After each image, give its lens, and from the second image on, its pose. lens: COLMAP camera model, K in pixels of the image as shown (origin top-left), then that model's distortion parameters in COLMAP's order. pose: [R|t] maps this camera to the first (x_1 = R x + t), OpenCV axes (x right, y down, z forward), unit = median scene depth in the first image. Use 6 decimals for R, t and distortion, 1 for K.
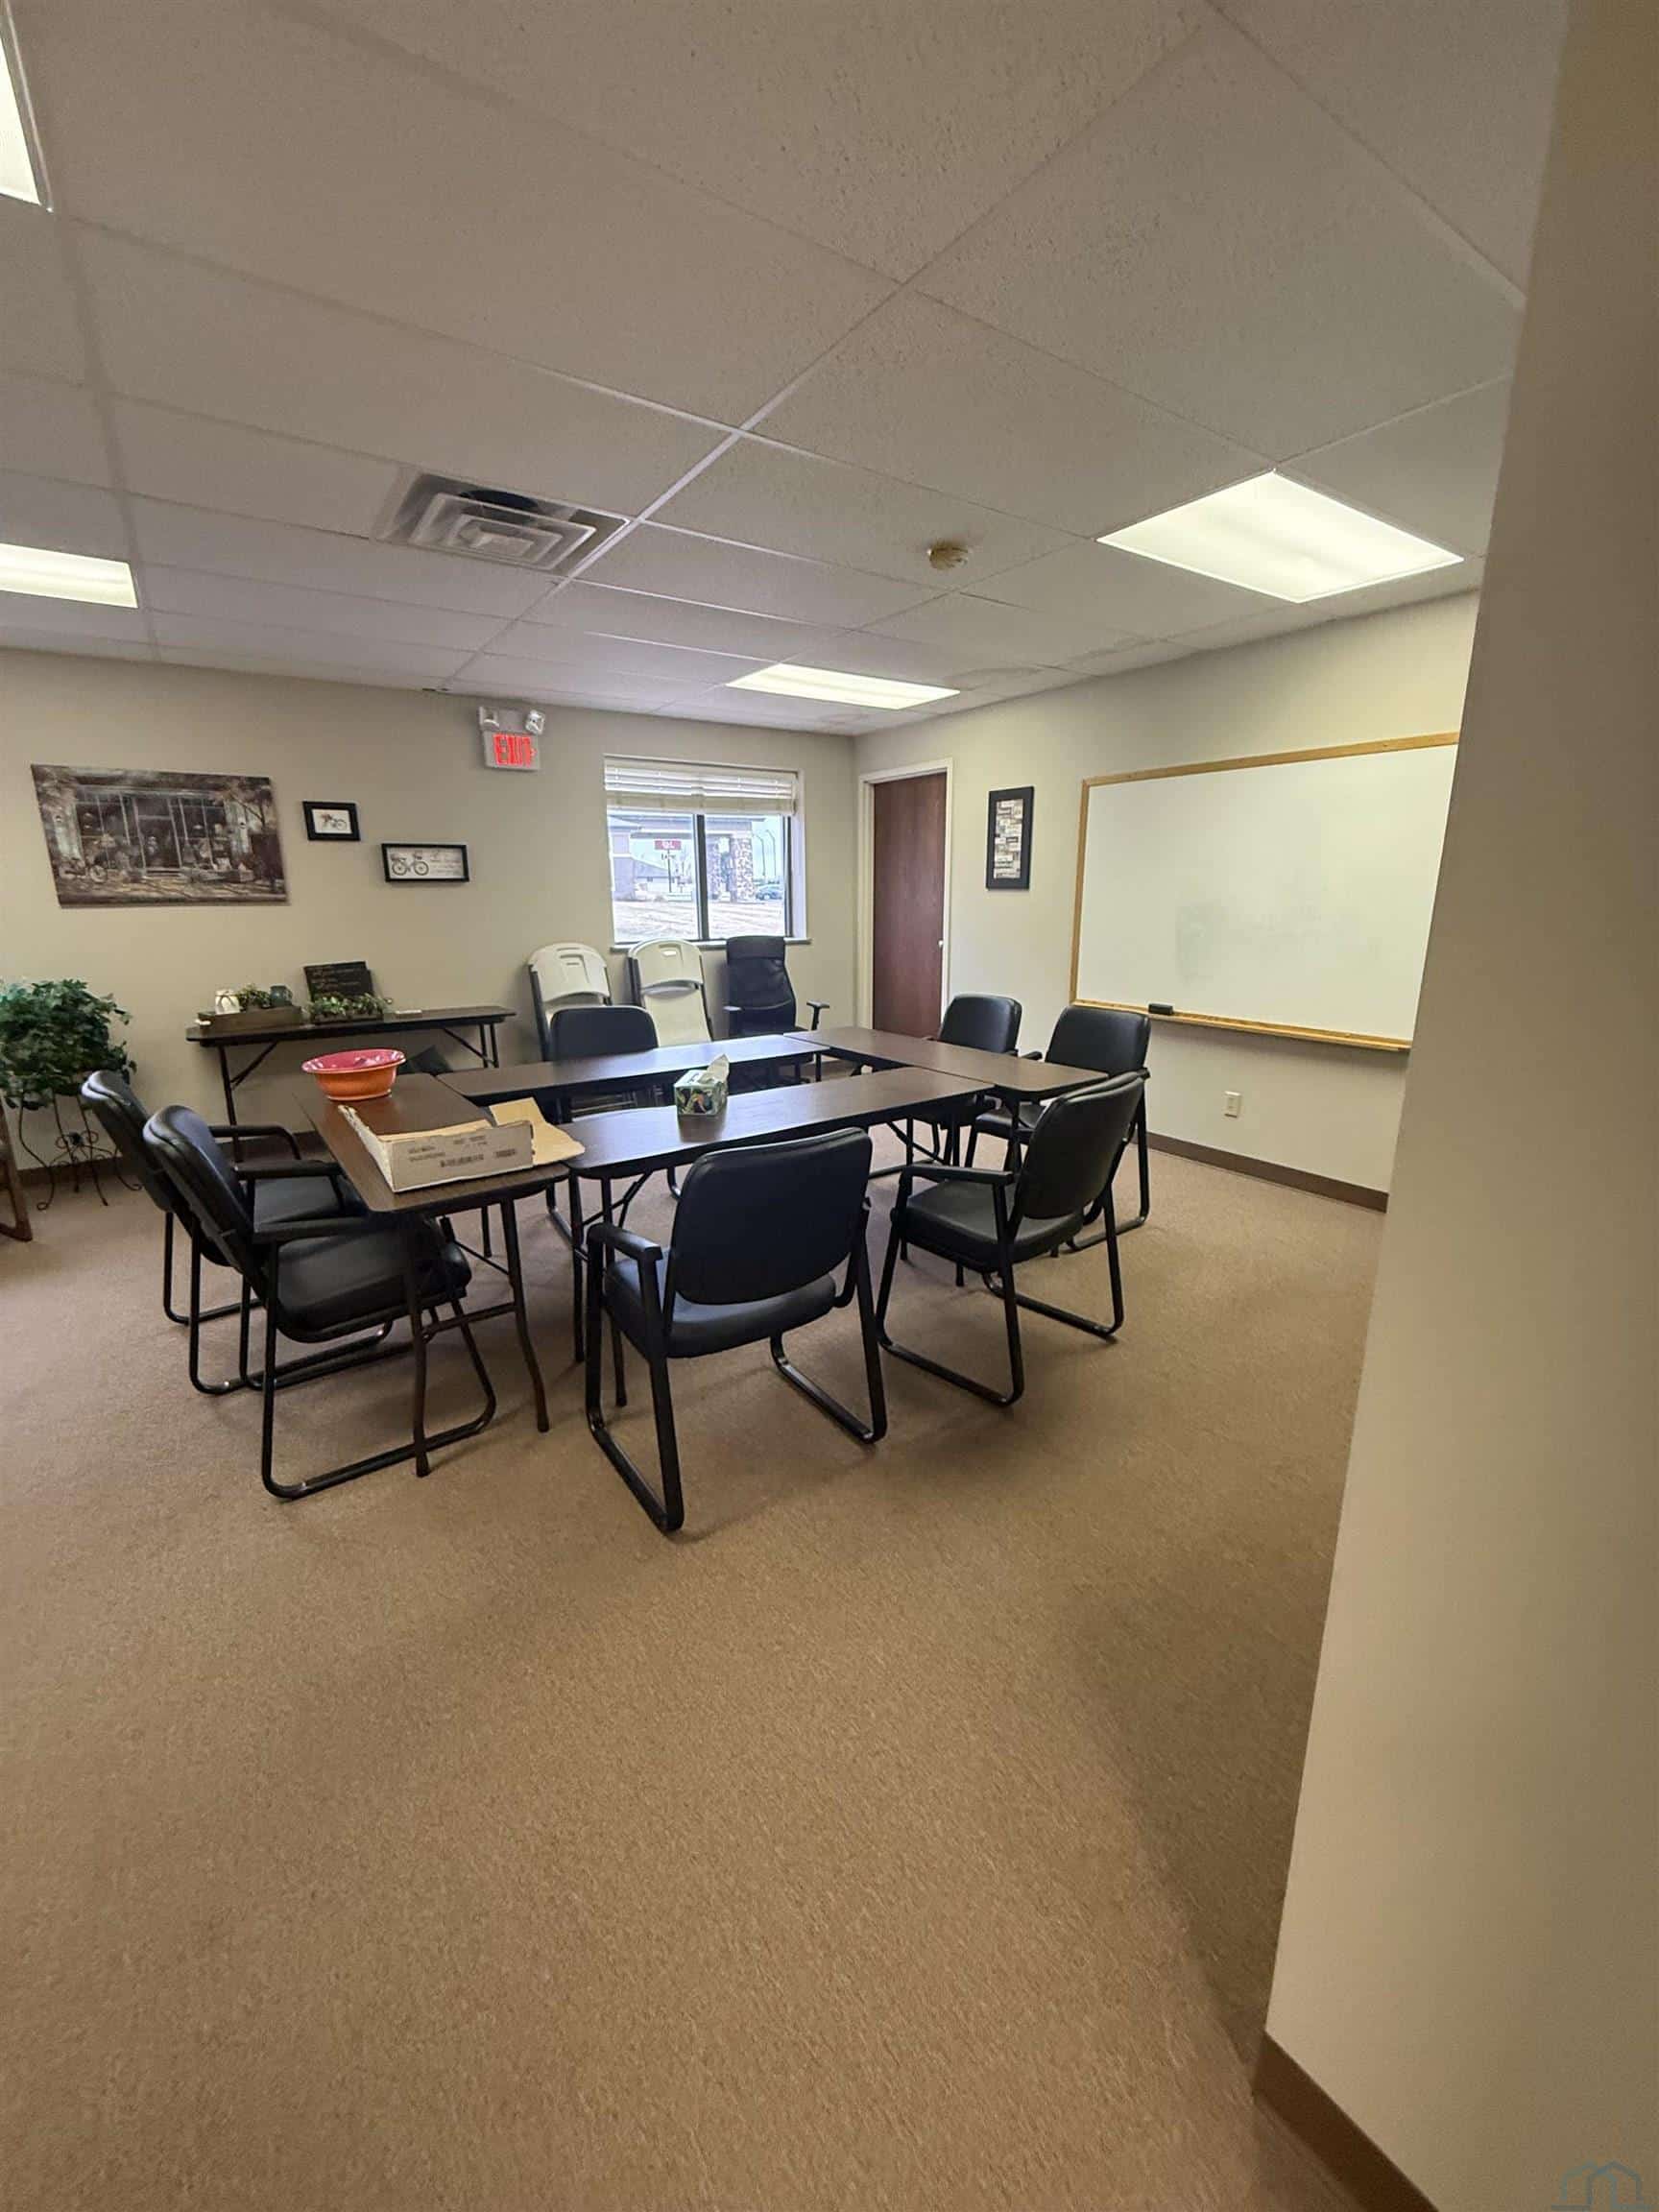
lens RADIAL K [[878.8, 0, 830.0], [0, 878.8, 1102.7], [0, 0, 1]] dist [-0.002807, 0.000225]
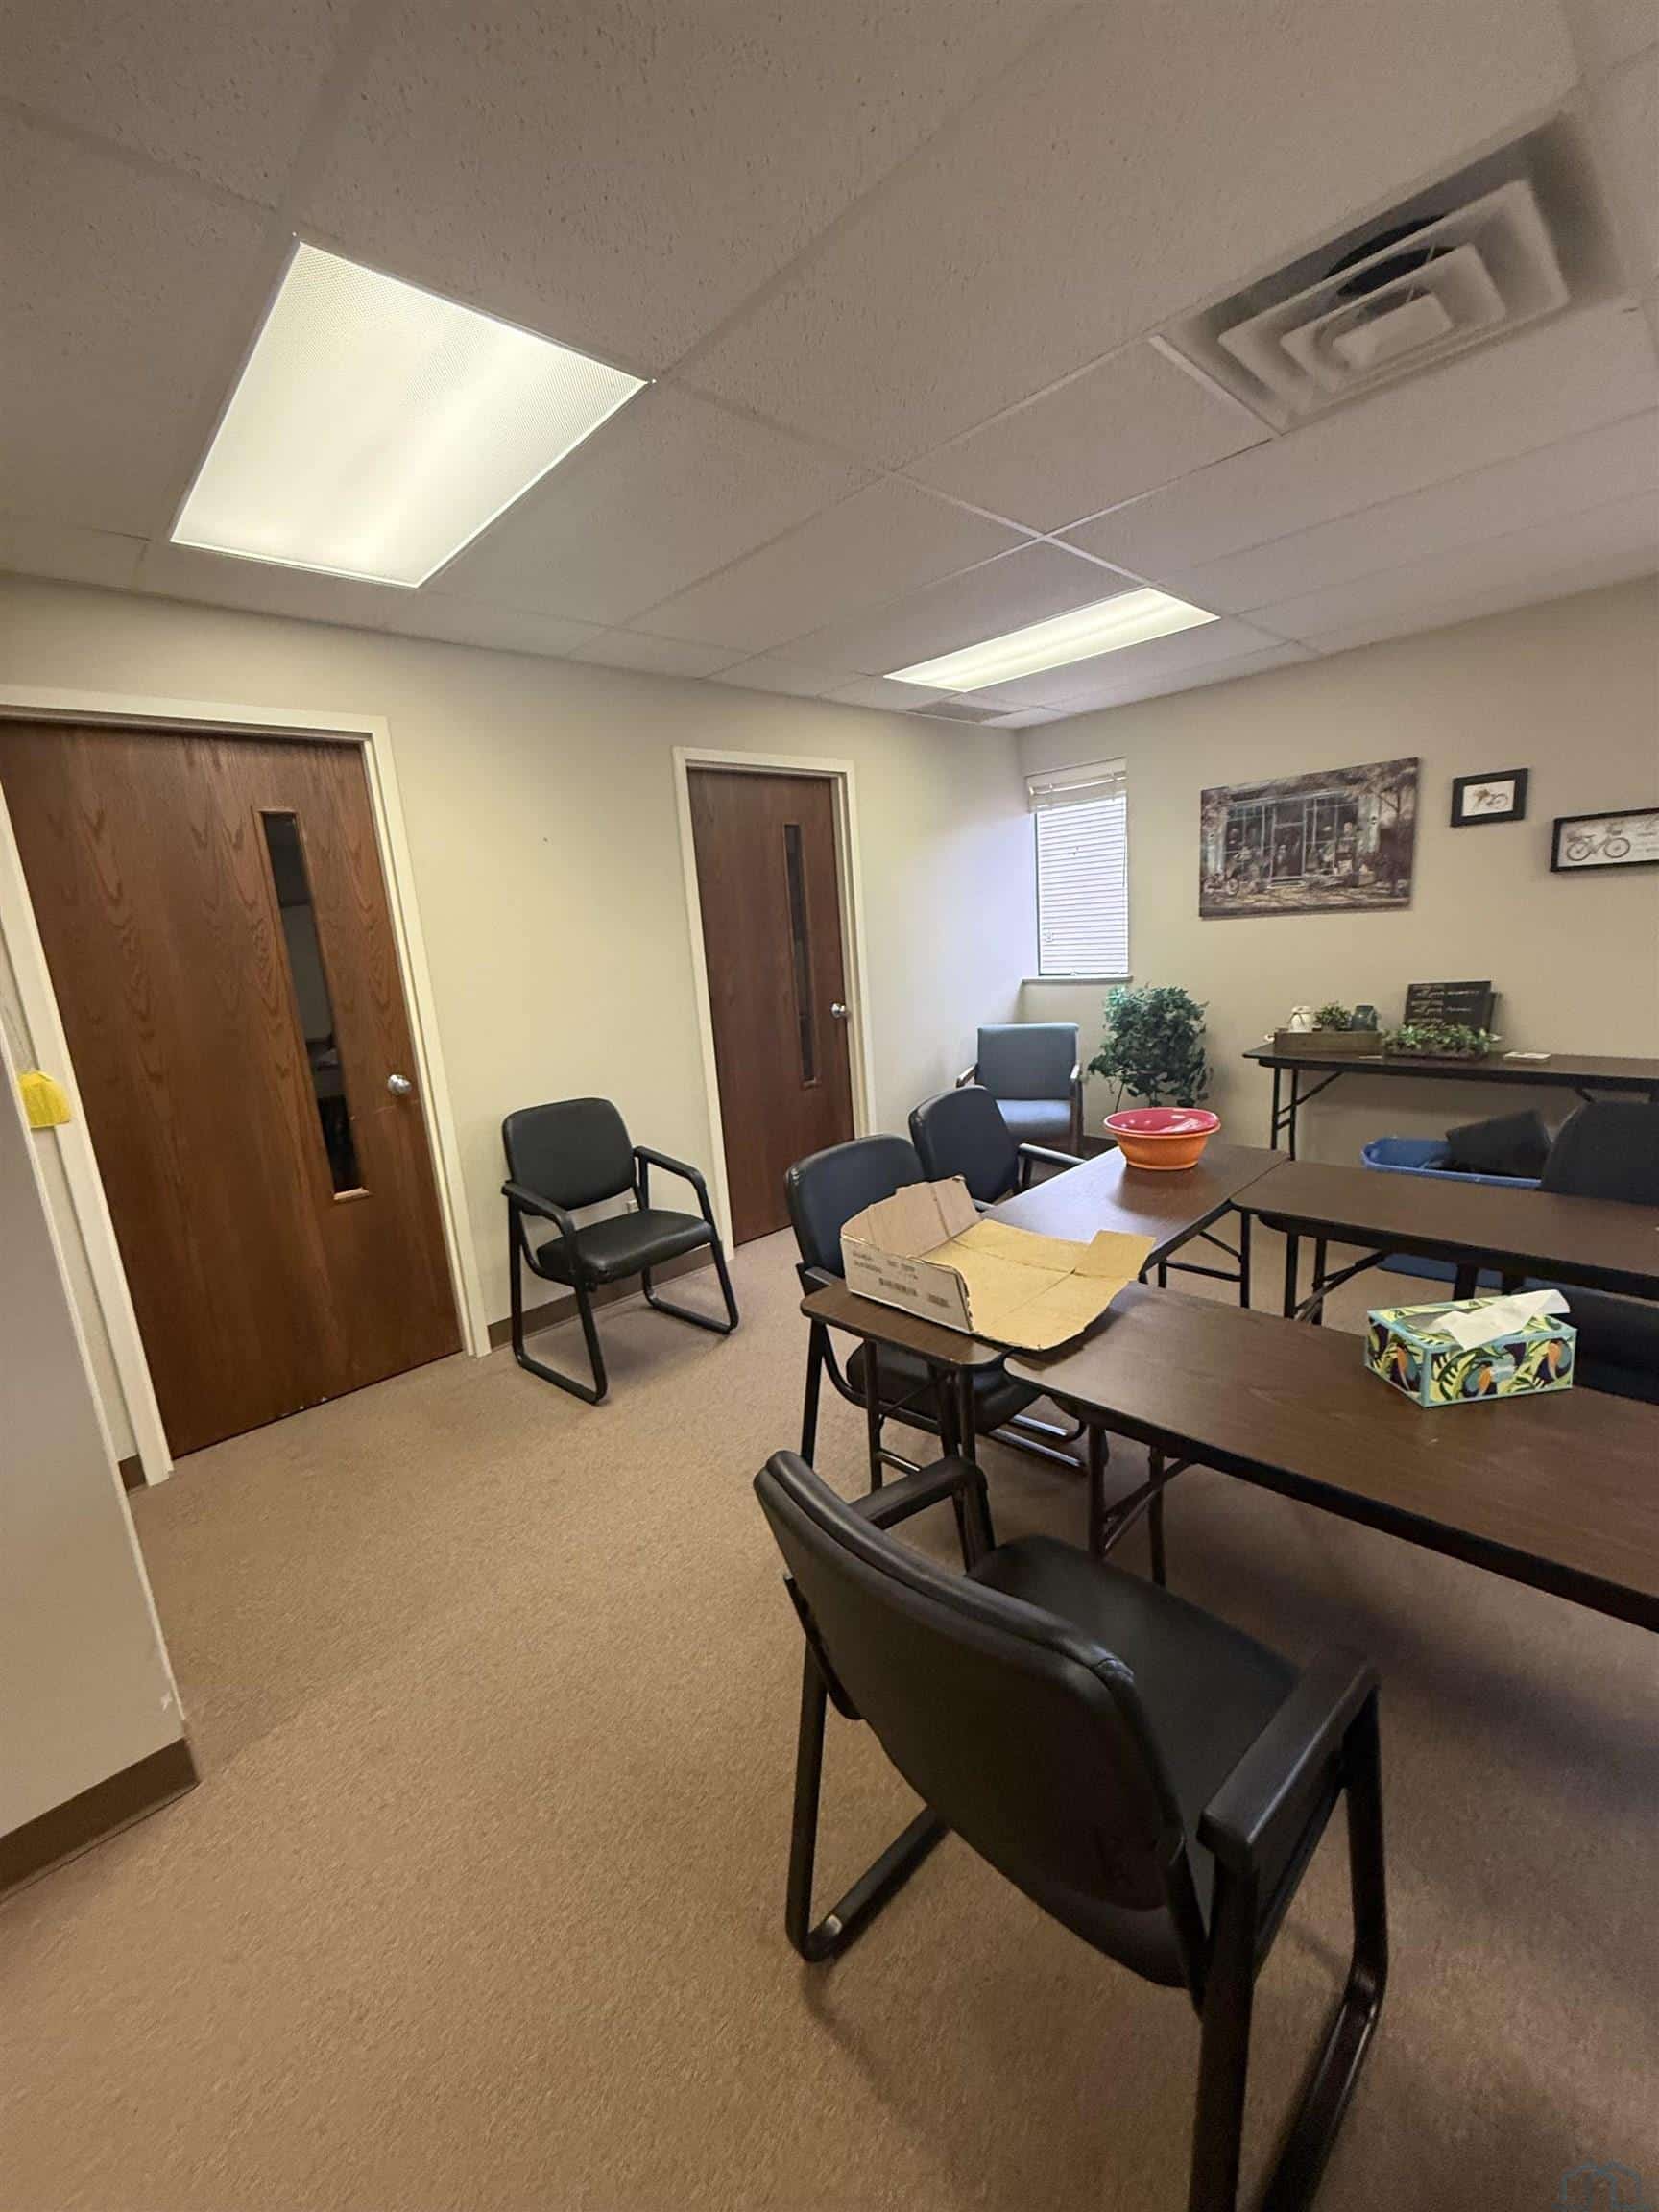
lens RADIAL K [[878.8, 0, 830.0], [0, 878.8, 1102.7], [0, 0, 1]] dist [-0.002807, 0.000225]
pose [[0.155991, 0.194372, -0.968445, 0.143839], [-0.166334, 0.971615, 0.168216, -0.102155], [0.973653, 0.134845, 0.183894, 0.358426]]
